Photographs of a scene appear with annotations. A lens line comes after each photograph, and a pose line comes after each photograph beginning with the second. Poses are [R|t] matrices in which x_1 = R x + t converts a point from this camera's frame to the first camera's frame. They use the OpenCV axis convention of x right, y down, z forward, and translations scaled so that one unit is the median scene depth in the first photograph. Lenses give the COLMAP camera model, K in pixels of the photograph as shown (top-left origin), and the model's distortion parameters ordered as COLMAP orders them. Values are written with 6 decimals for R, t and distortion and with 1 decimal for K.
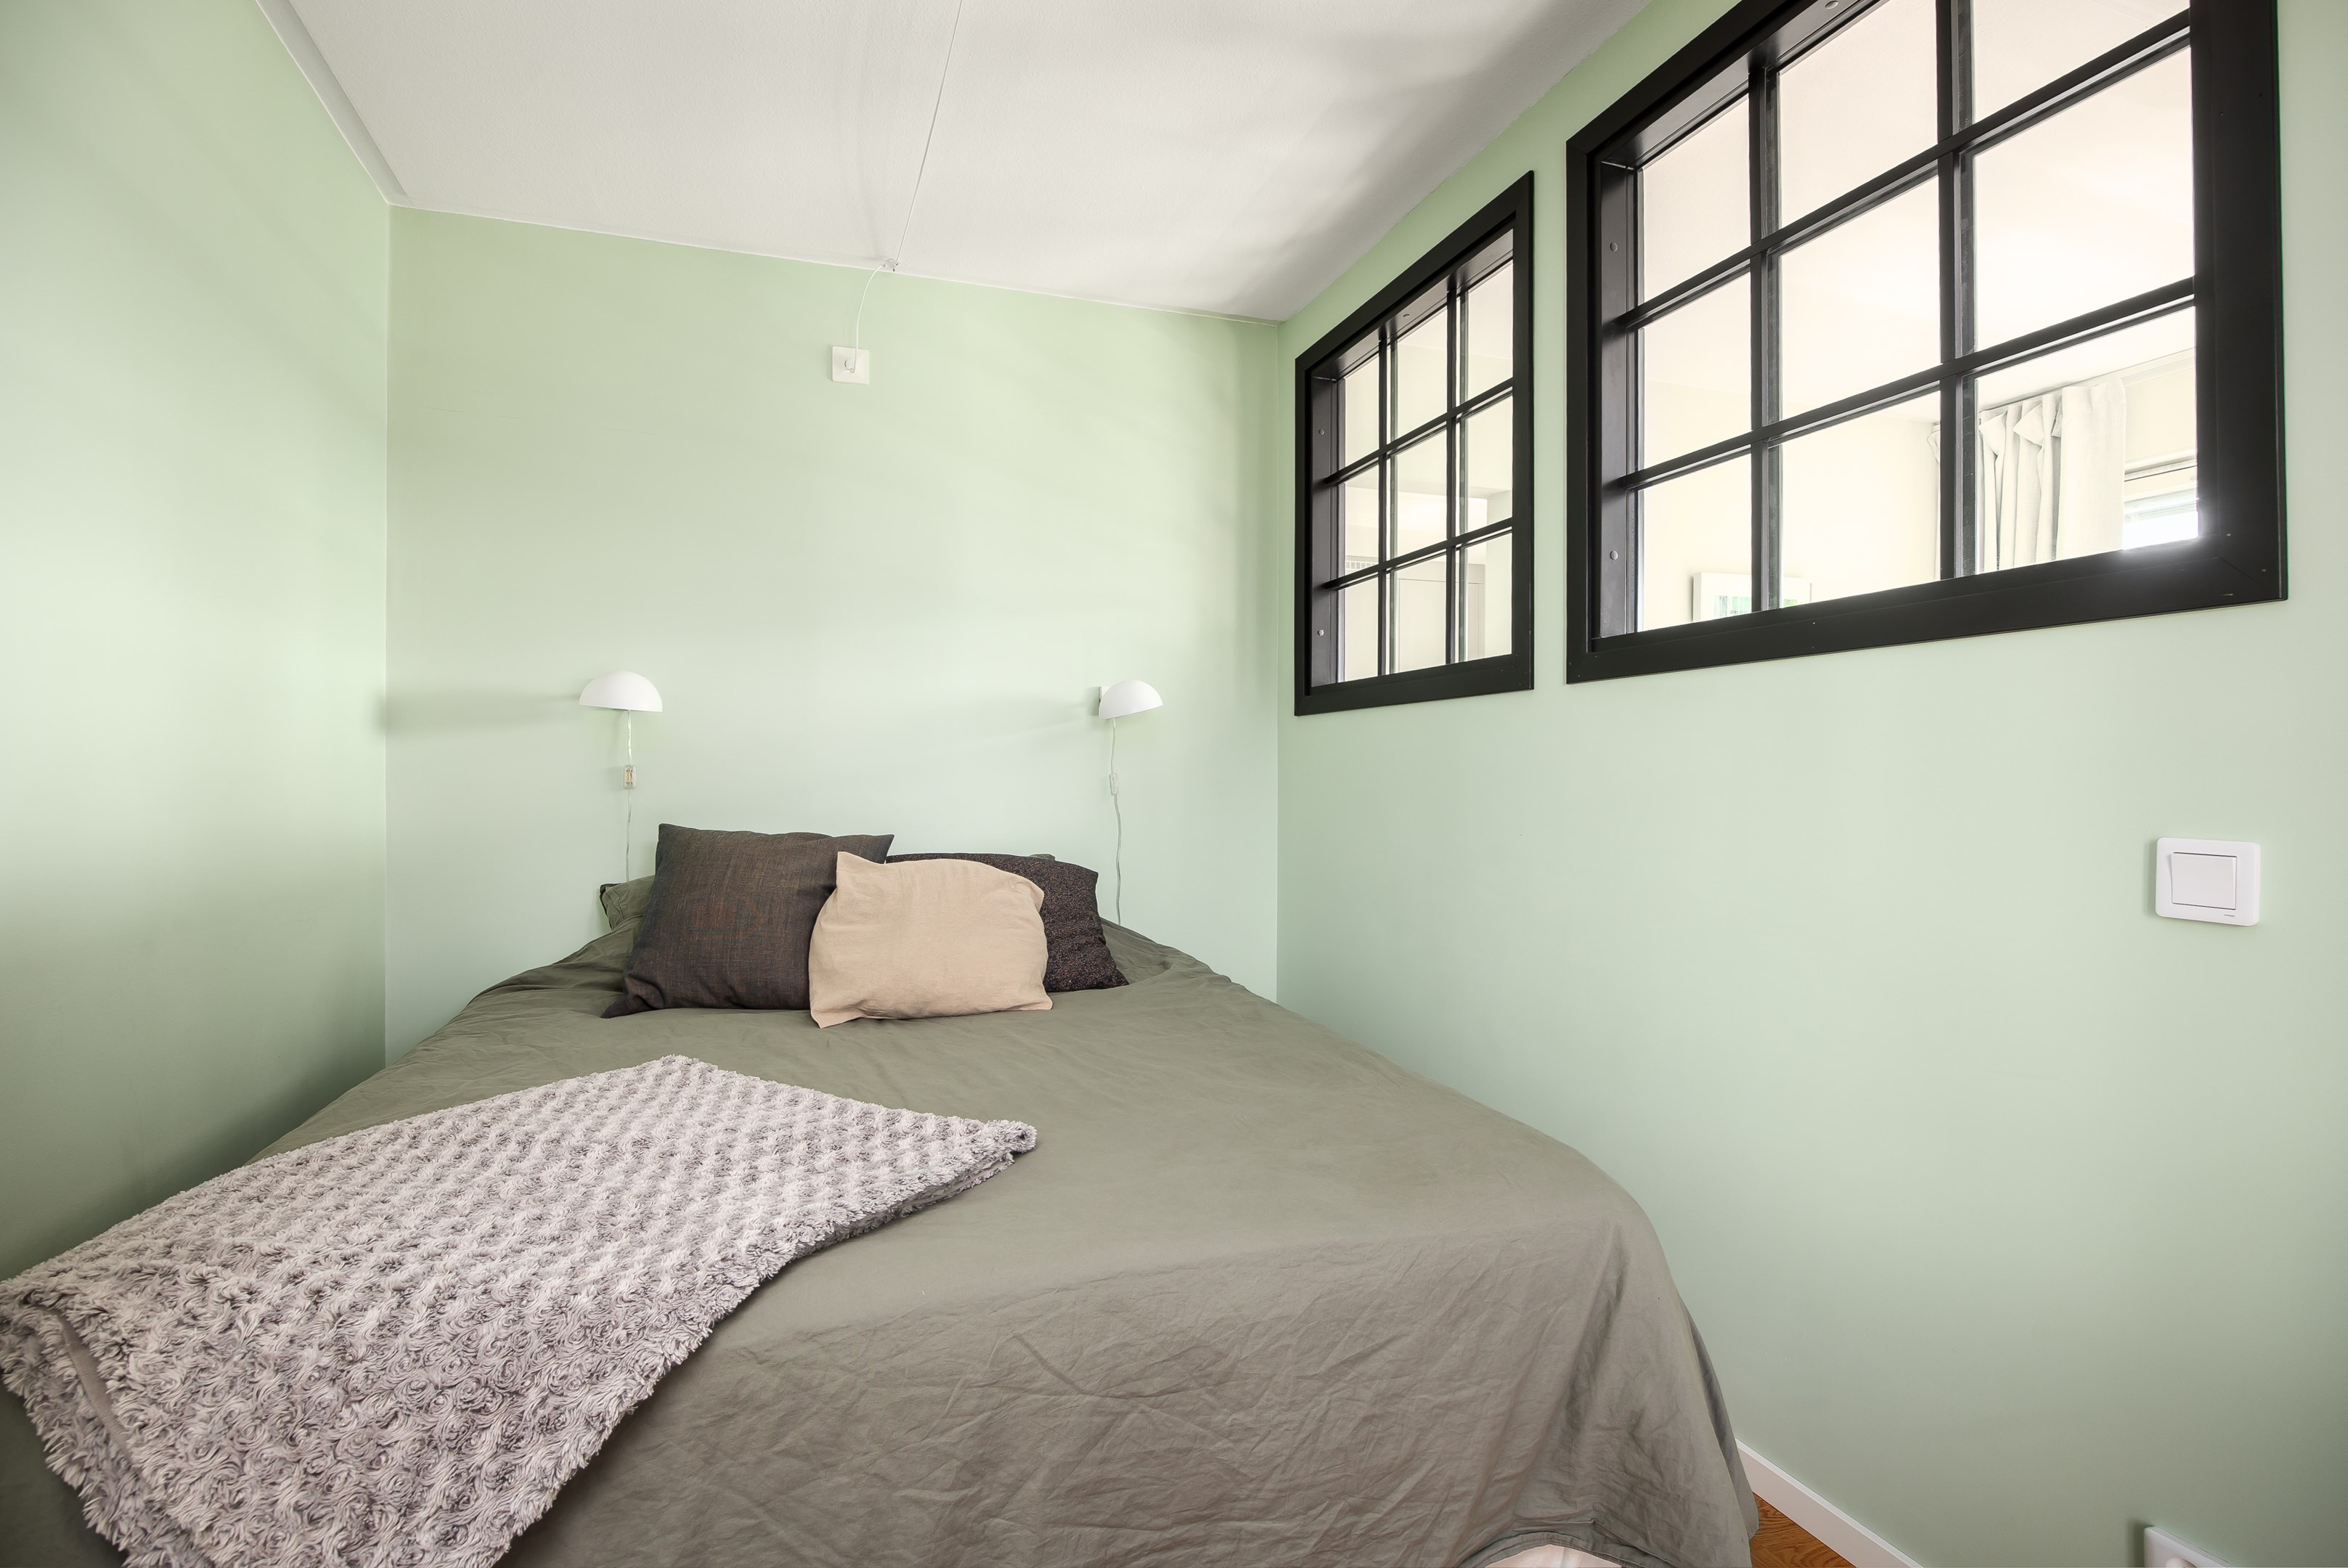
lens RADIAL K [[1091.7, 0, 1169.4], [0, 1091.7, 780.9], [0, 0, 1]] dist [-0.015261, -0.000697]
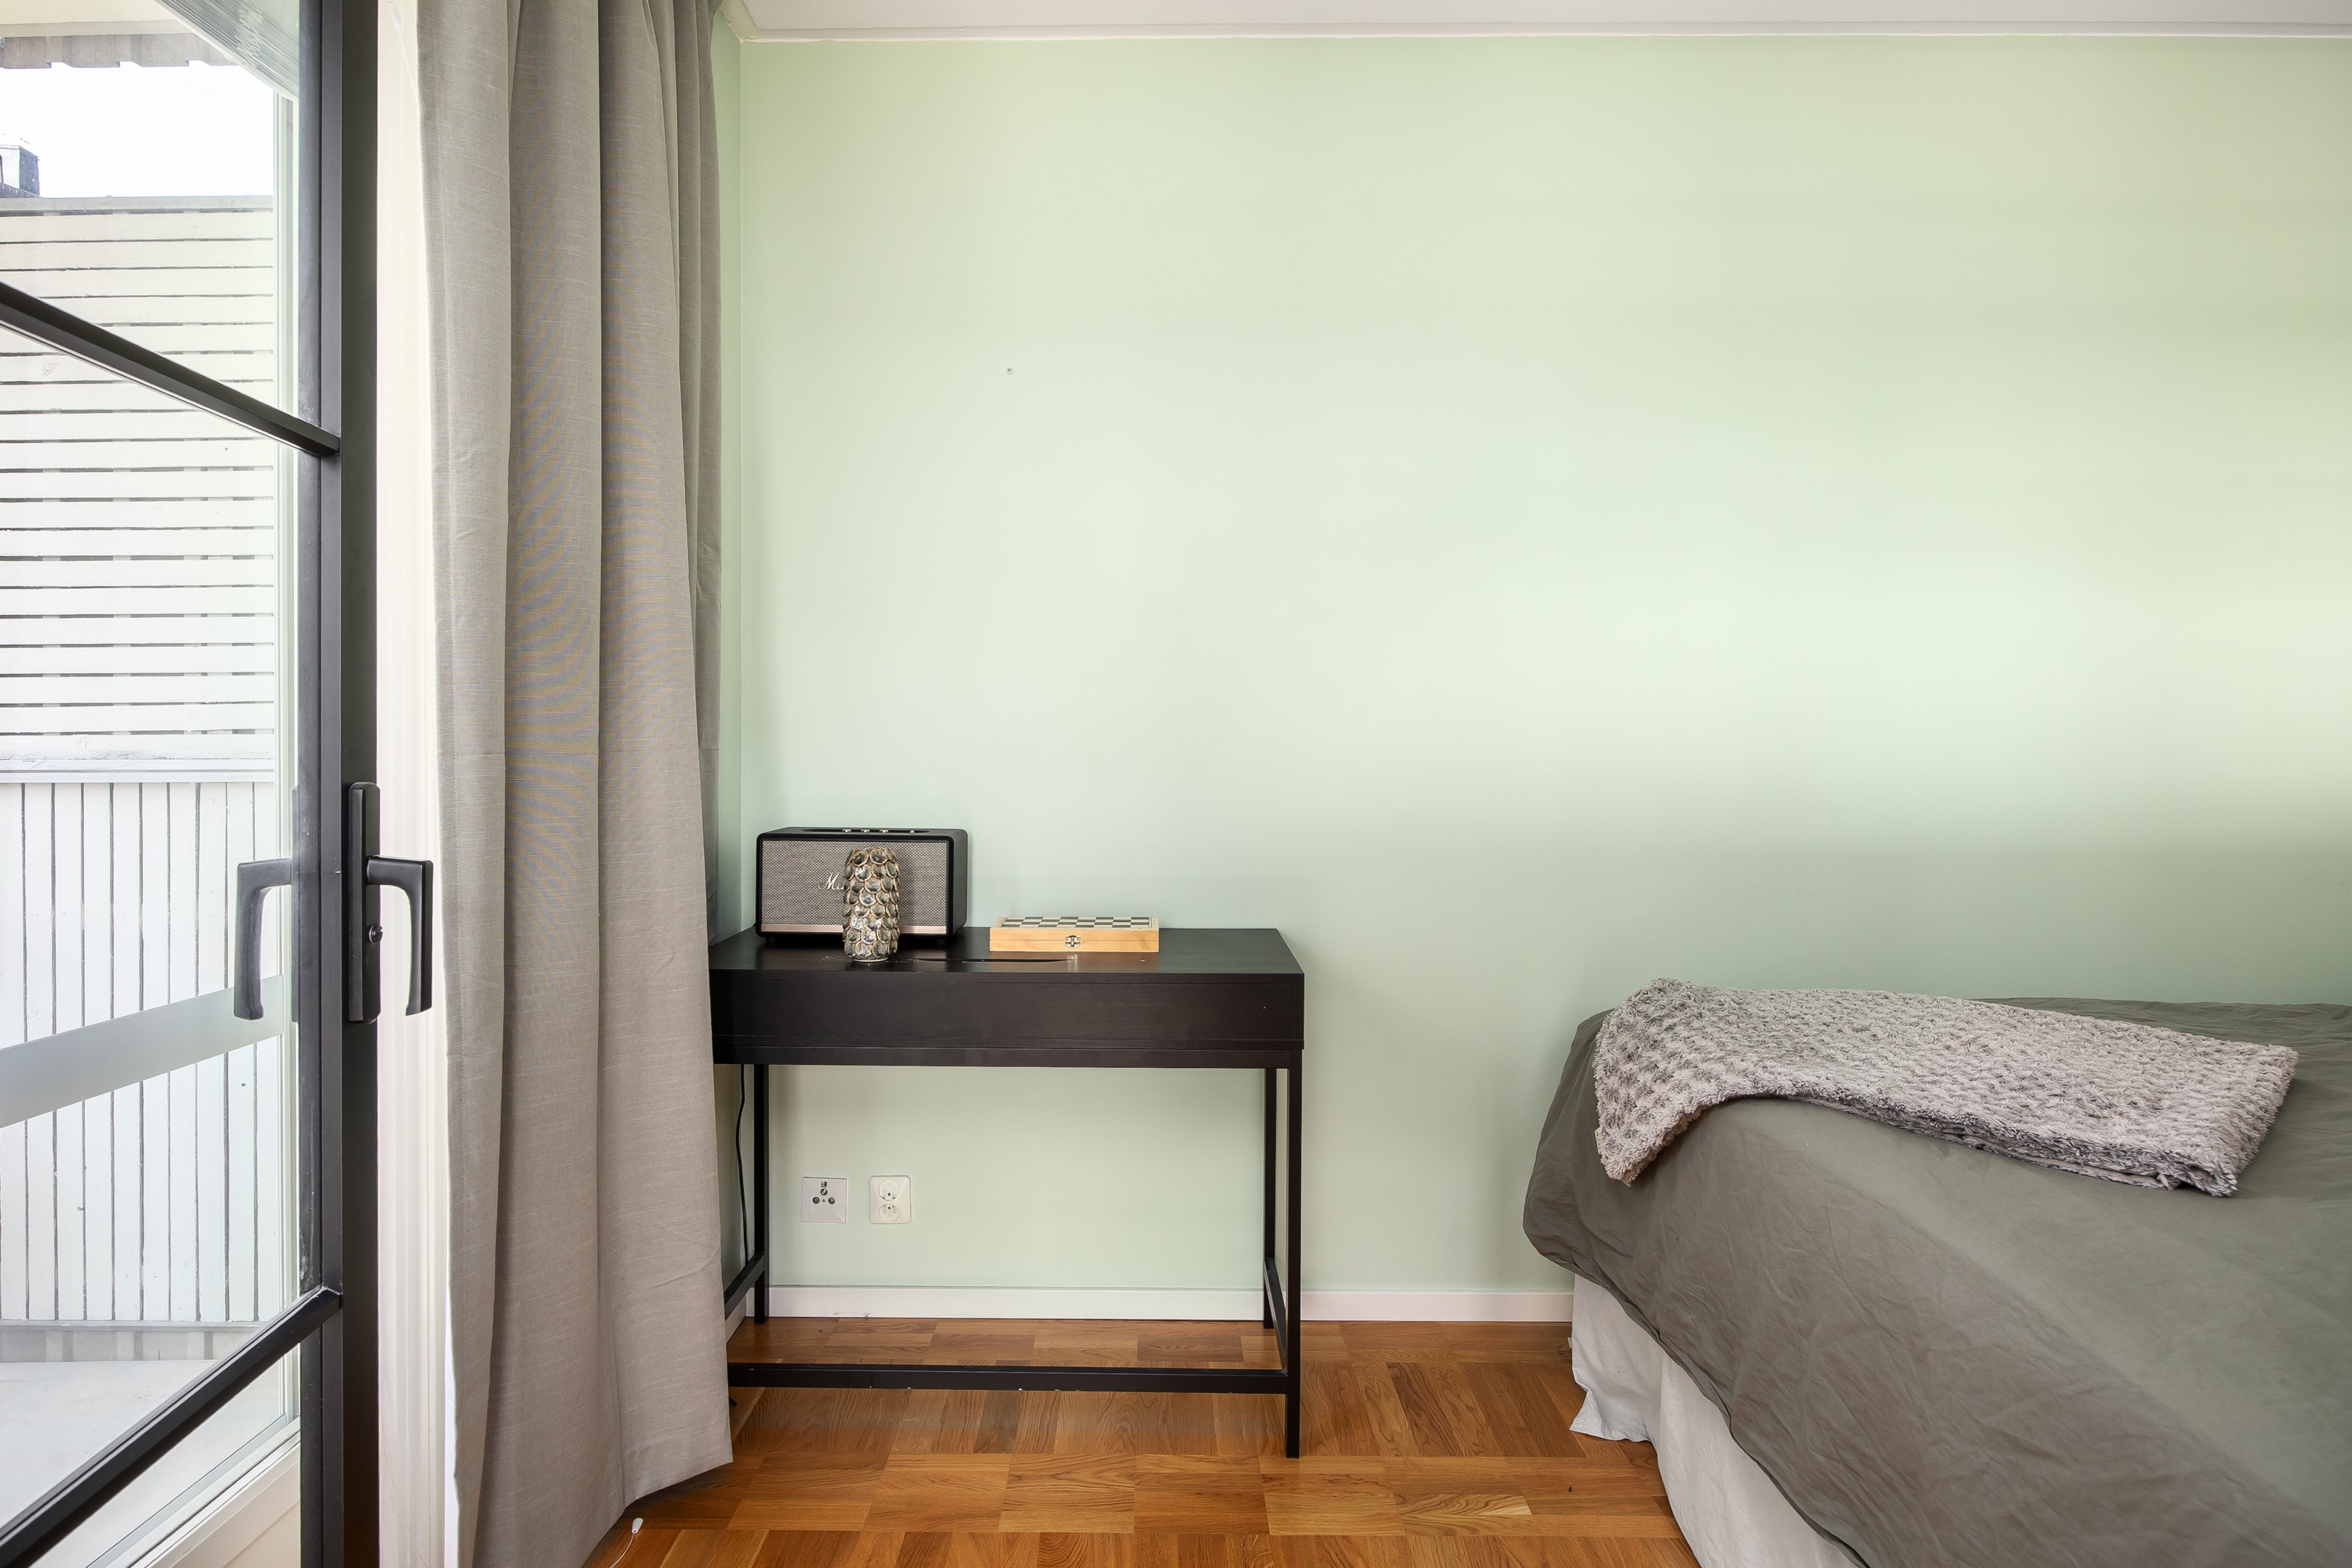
lens RADIAL K [[1223.2, 0, 1170.6], [0, 1223.2, 774.2], [0, 0, 1]] dist [0.000593, 0.000321]
pose [[-0.342135, 0.013360, -0.939556, 1.259430], [-0.002097, 0.999886, 0.014981, 0.009468], [0.939648, 0.007096, -0.342068, 0.708677]]
